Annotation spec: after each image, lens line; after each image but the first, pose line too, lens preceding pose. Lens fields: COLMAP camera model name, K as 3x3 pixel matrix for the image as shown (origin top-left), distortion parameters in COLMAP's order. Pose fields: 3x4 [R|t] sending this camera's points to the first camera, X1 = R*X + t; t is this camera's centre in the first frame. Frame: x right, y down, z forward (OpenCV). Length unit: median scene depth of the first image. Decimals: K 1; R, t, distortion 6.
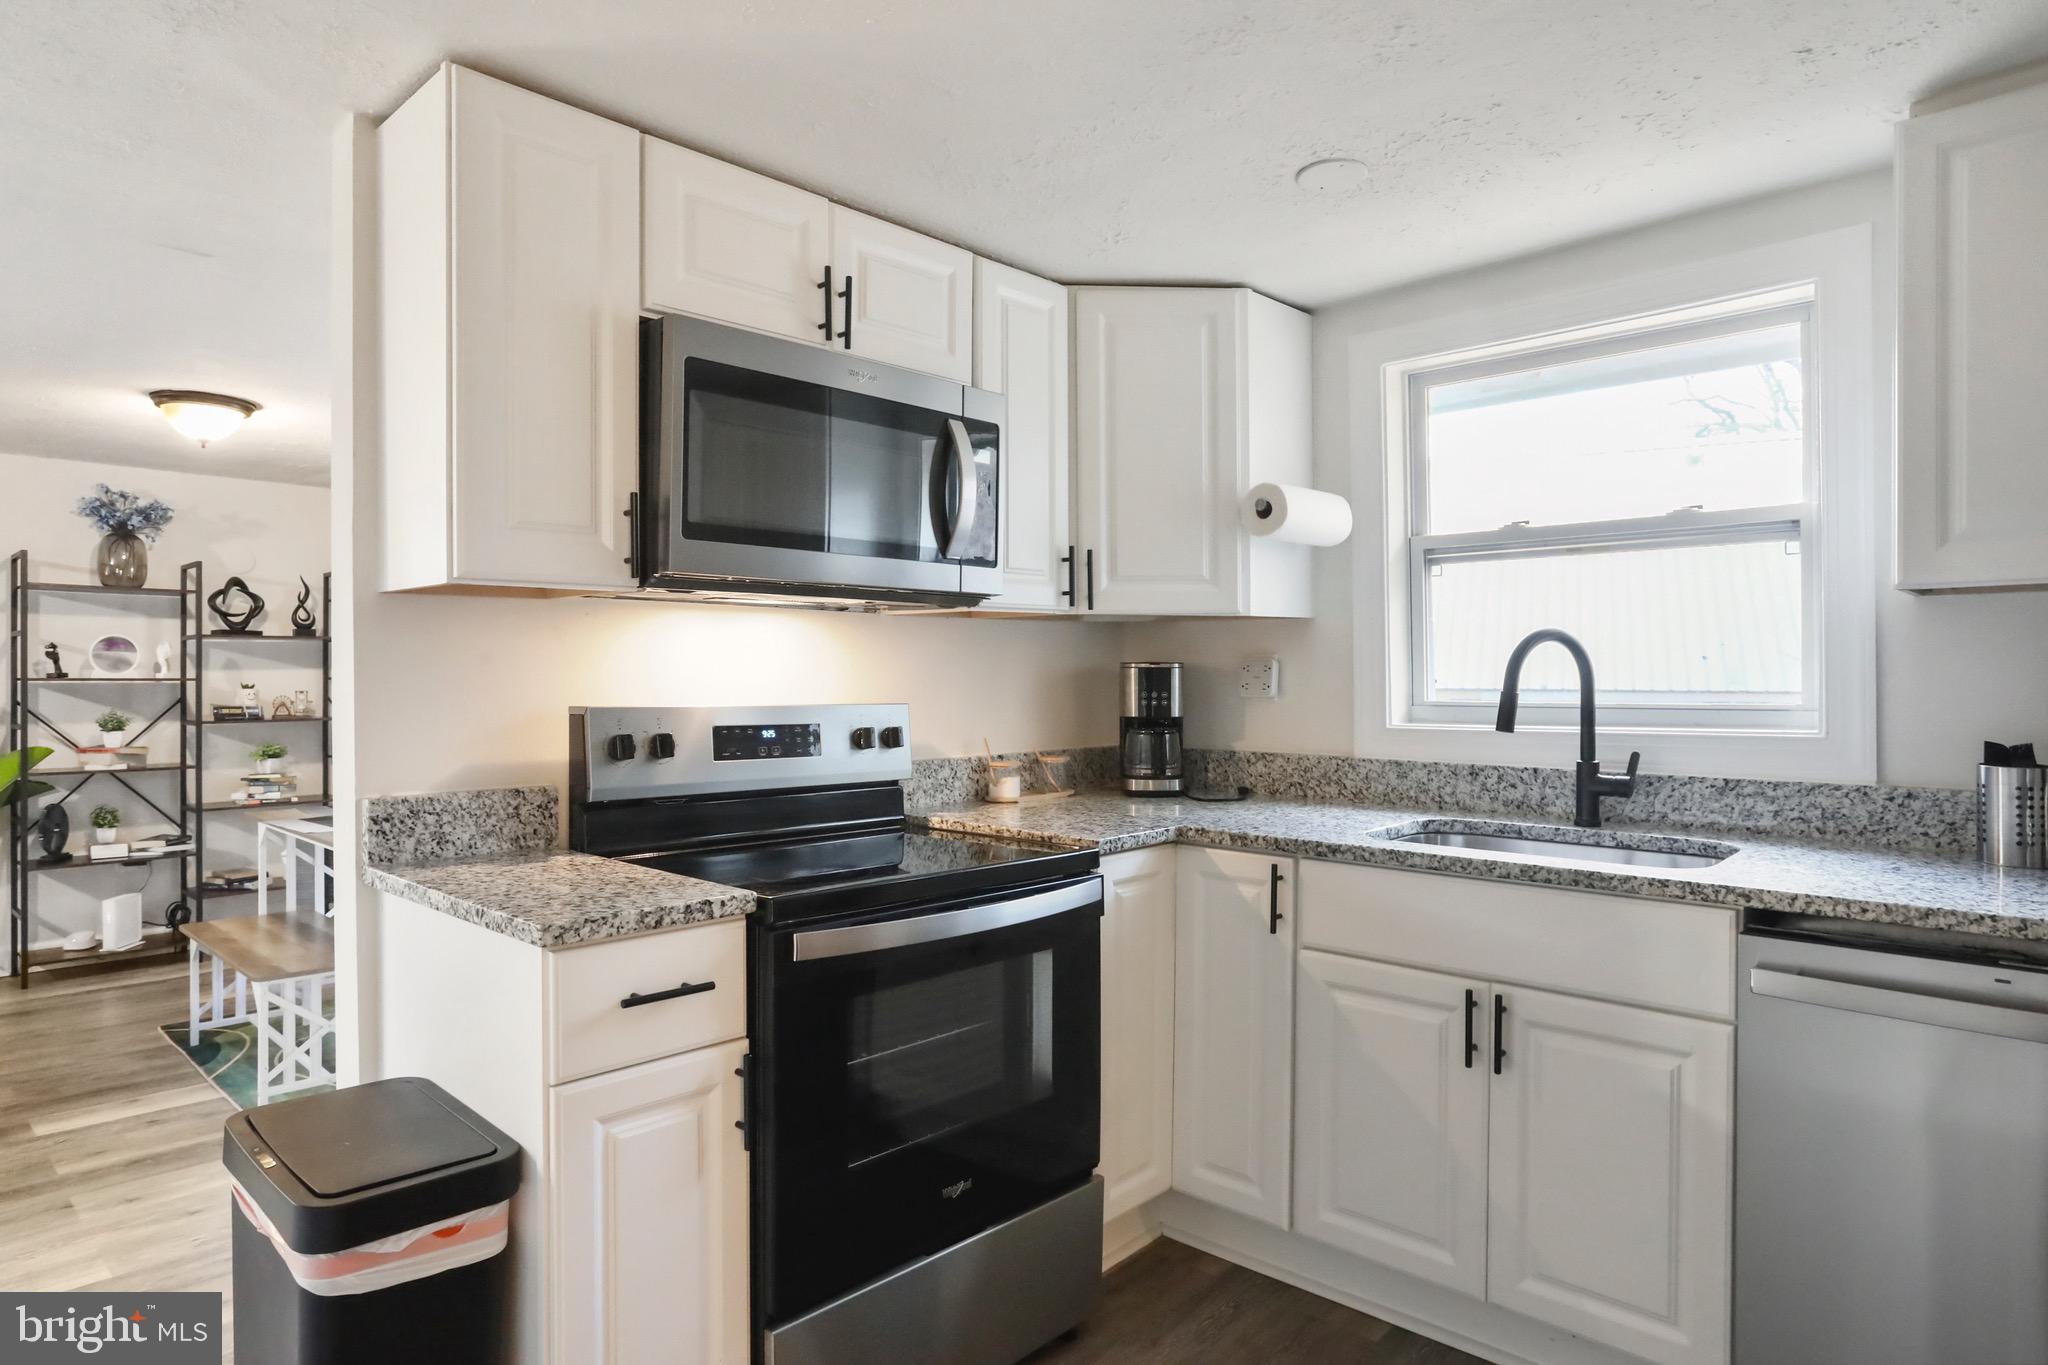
lens RADIAL K [[1170.9, 0, 1010.0], [0, 1170.9, 672.0], [0, 0, 1]] dist [-0.040799, 0.021028]
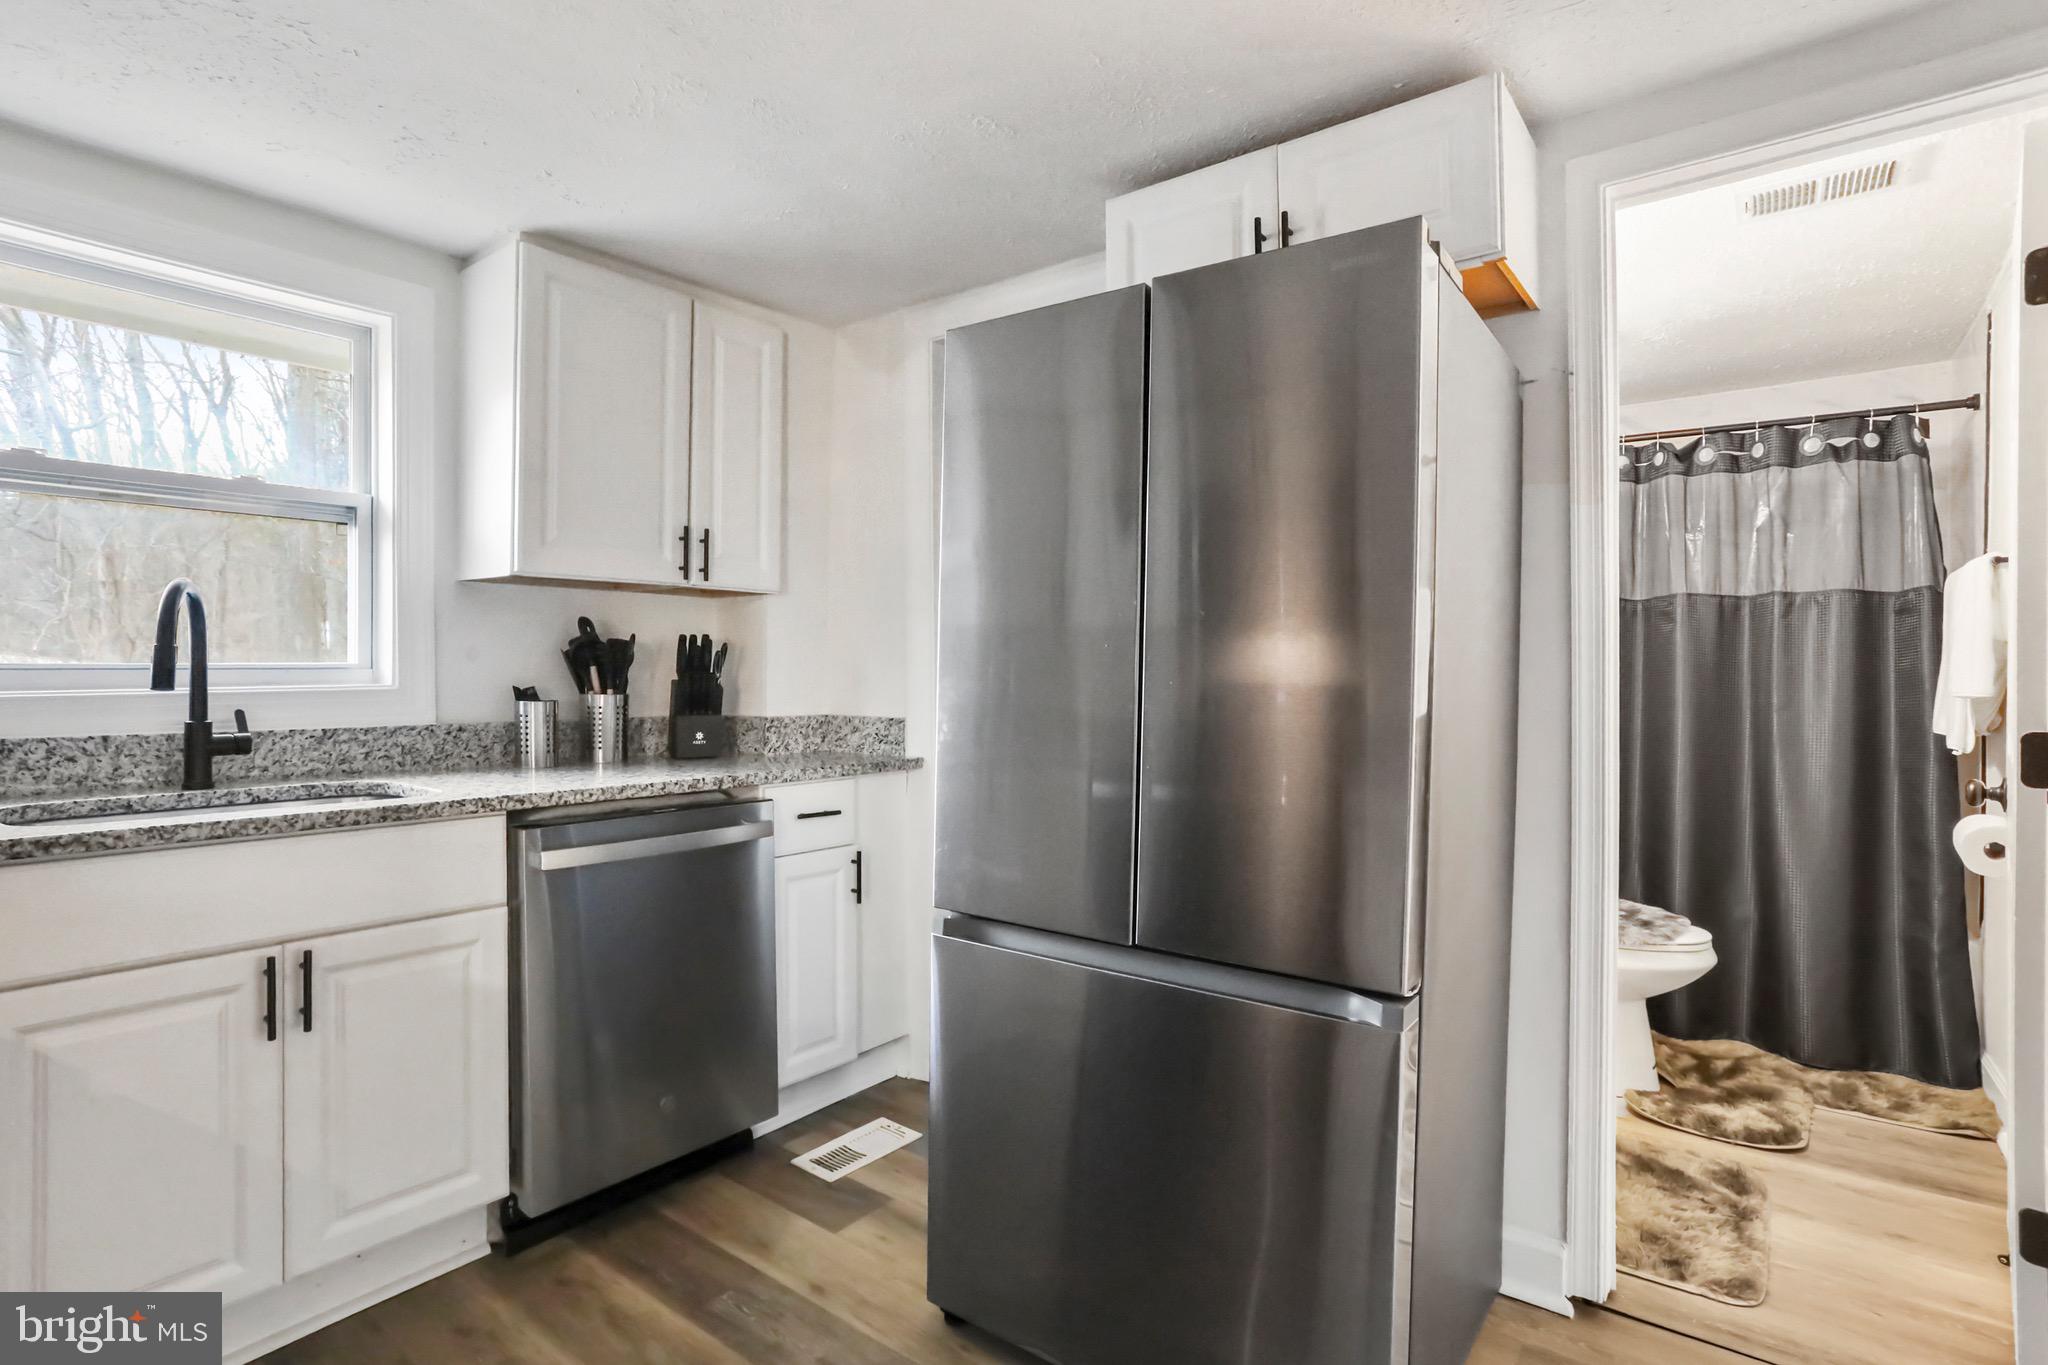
lens RADIAL K [[1024.6, 0, 1026.7], [0, 1024.6, 672.8], [0, 0, 1]] dist [-0.034736, 0.013684]
pose [[-0.096427, 0.004817, 0.995328, -0.377033], [0.001139, 0.999988, -0.004729, 0.039081], [-0.995339, 0.000677, -0.096432, 0.375495]]
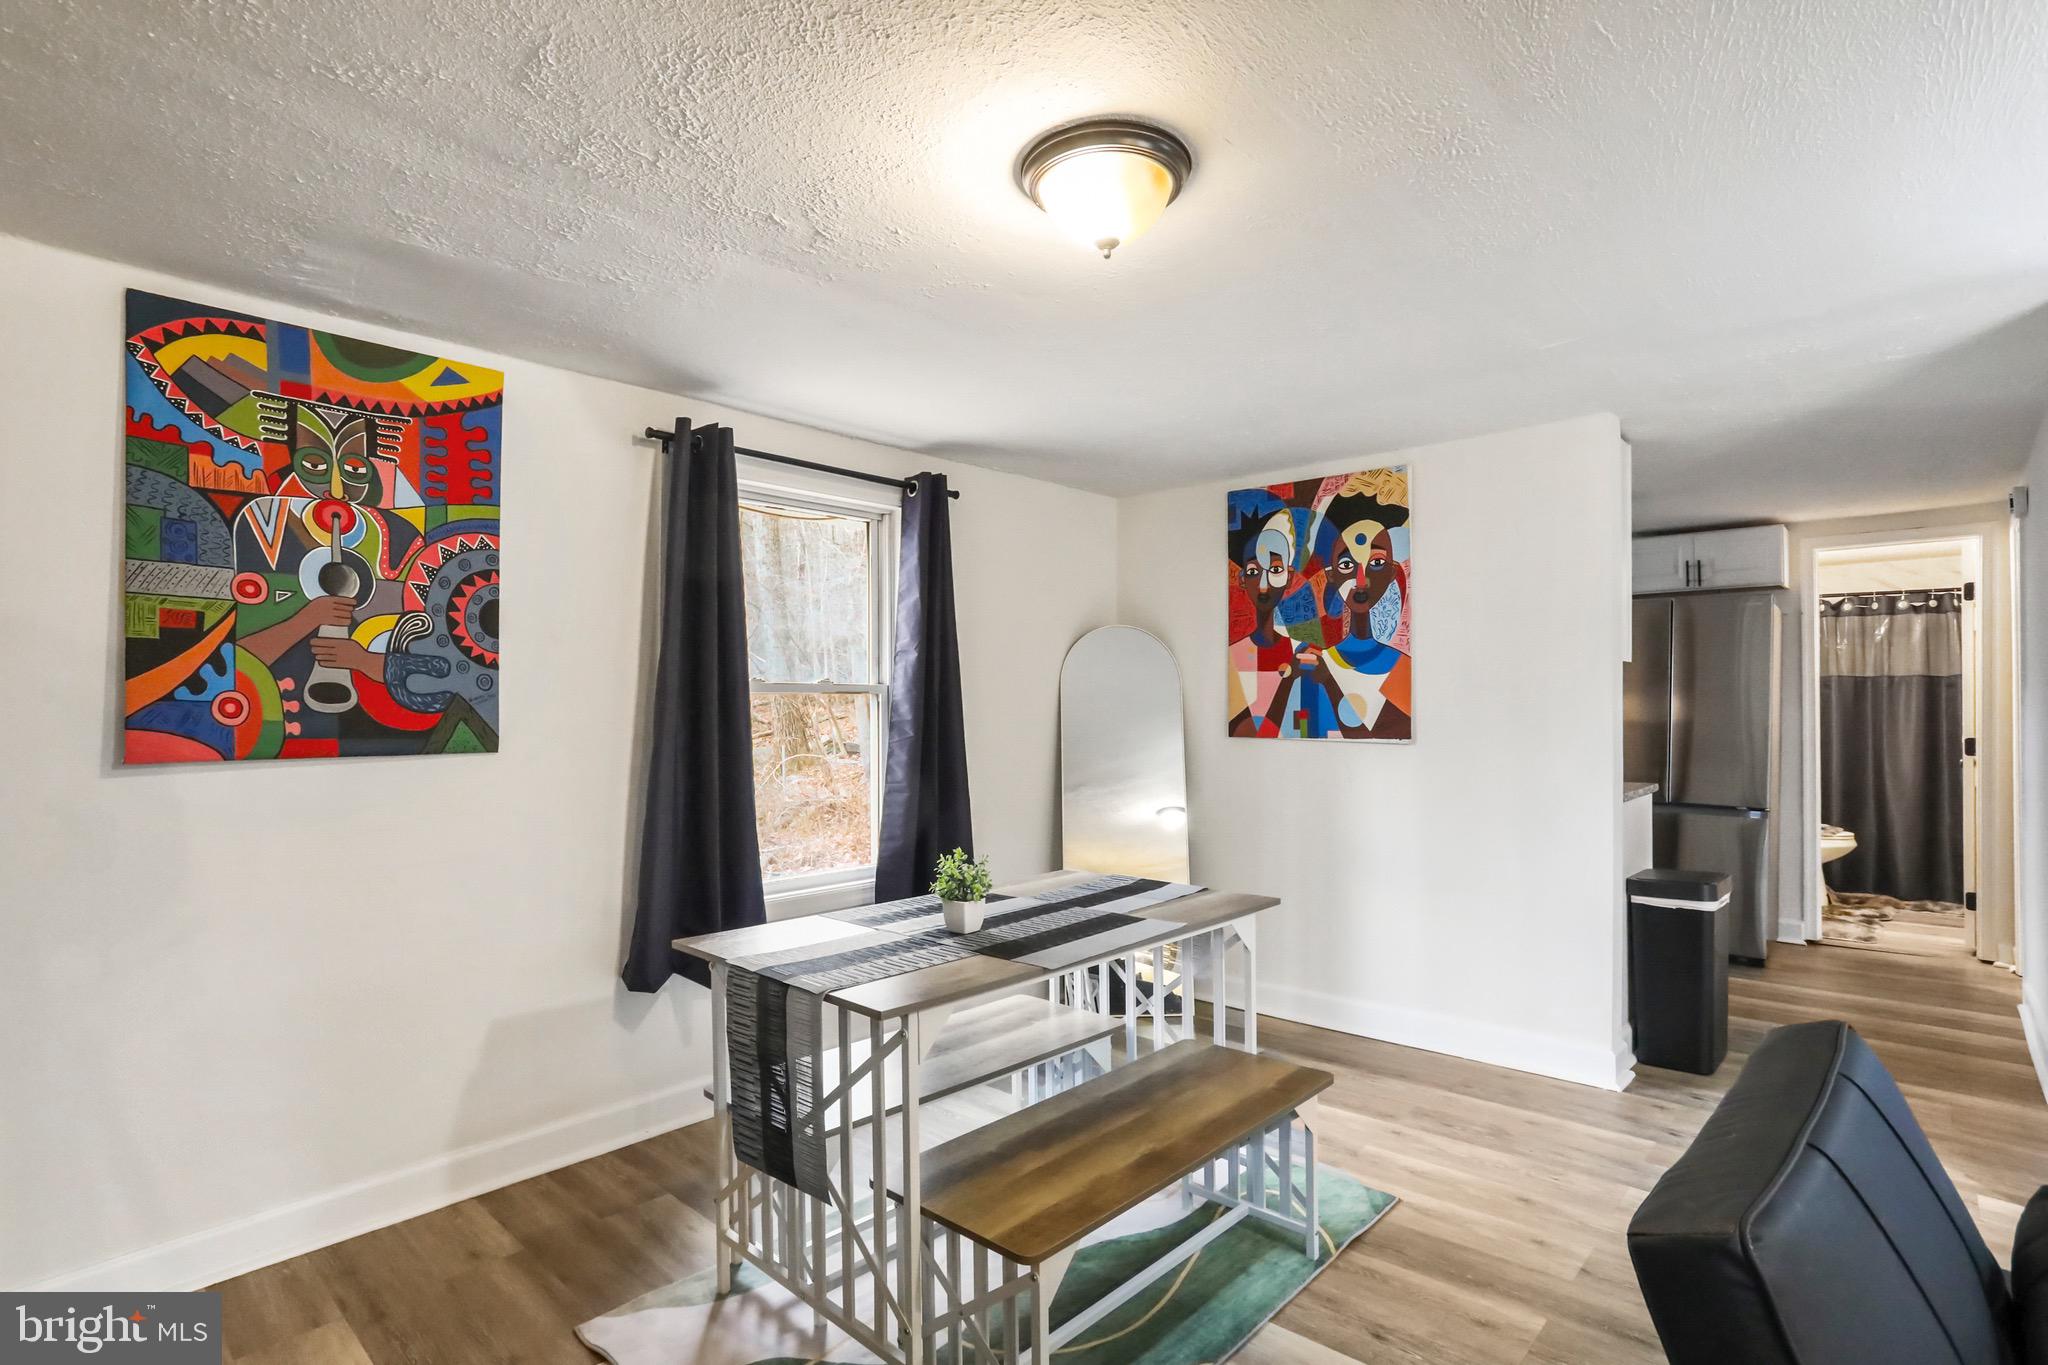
lens RADIAL K [[1024.6, 0, 1009.6], [0, 1024.6, 688.7], [0, 0, 1]] dist [-0.034736, 0.013684]
pose [[-0.004558, 0.017099, 0.999843, -1.697601], [0.002456, 0.999851, -0.017088, 0.007653], [-0.999987, 0.002377, -0.004599, 1.507007]]
